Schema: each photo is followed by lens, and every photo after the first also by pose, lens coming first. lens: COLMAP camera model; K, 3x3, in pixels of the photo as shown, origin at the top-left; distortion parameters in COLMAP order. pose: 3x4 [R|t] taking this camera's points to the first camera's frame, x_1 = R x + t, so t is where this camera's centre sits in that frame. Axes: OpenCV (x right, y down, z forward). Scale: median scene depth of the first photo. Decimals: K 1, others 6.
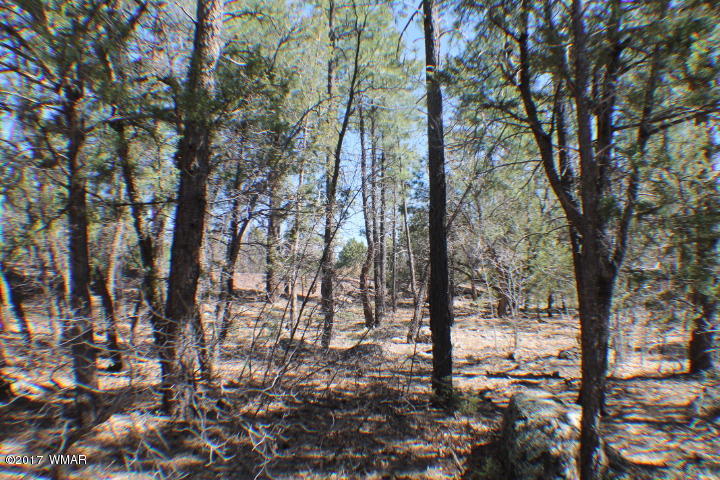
lens RADIAL K [[626.1, 0, 364.9], [0, 626.1, 231.2], [0, 0, 1]] dist [-0.234844, 0.090701]
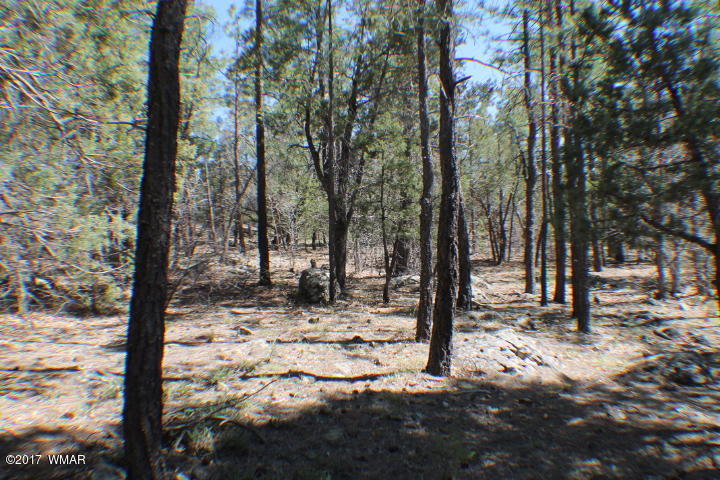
lens RADIAL K [[626.1, 0, 364.9], [0, 626.1, 231.2], [0, 0, 1]] dist [-0.234844, 0.090701]
pose [[0.929860, -0.015123, 0.367603, -0.188706], [-0.020130, 0.995567, 0.091877, -0.052797], [-0.367363, -0.092832, 0.925433, -0.592063]]
